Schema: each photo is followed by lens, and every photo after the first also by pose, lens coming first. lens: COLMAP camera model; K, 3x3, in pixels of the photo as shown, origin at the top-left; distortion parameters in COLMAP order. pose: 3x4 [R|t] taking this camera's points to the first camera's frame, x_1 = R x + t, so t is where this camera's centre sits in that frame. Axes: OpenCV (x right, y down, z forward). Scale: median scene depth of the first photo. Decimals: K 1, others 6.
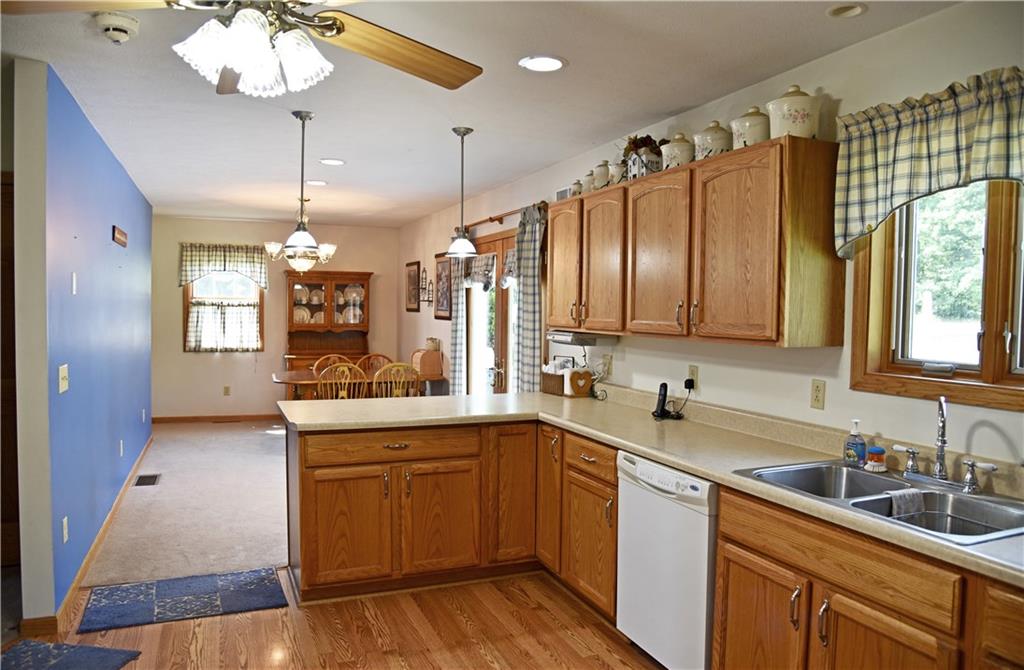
lens RADIAL K [[694.0, 0, 510.2], [0, 694.0, 324.3], [0, 0, 1]] dist [-0.111534, -0.000110]
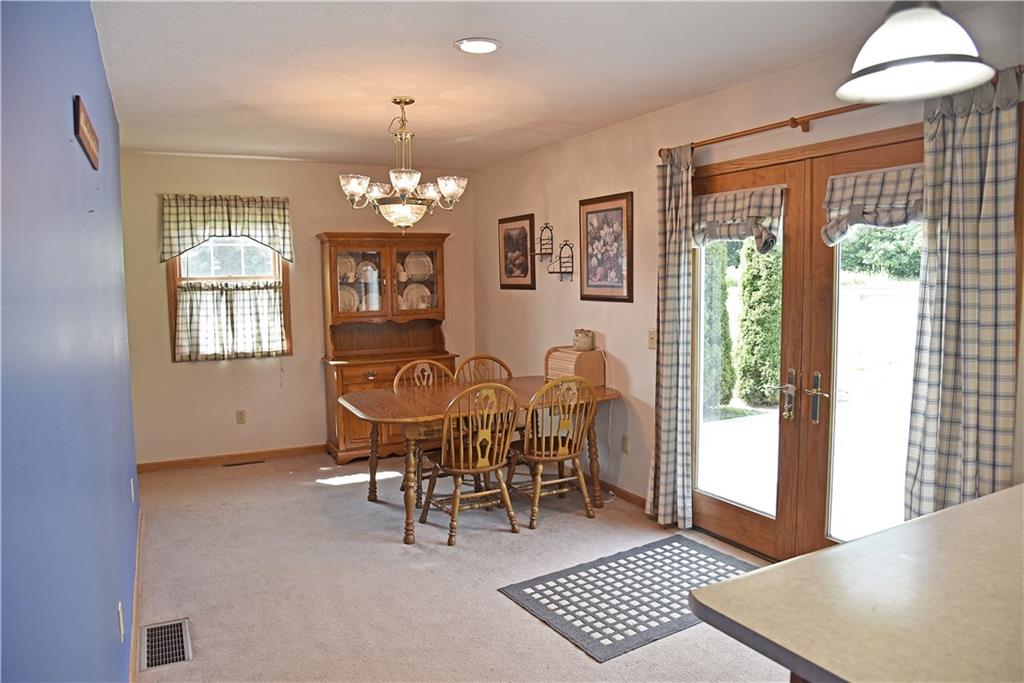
lens RADIAL K [[697.1, 0, 512.0], [0, 697.1, 341.5], [0, 0, 1]] dist [-0.094239, 0.004172]
pose [[0.996448, -0.035829, 0.076213, -0.203151], [0.030638, 0.997199, 0.068225, -0.014059], [-0.078444, -0.065647, 0.994755, 0.316423]]
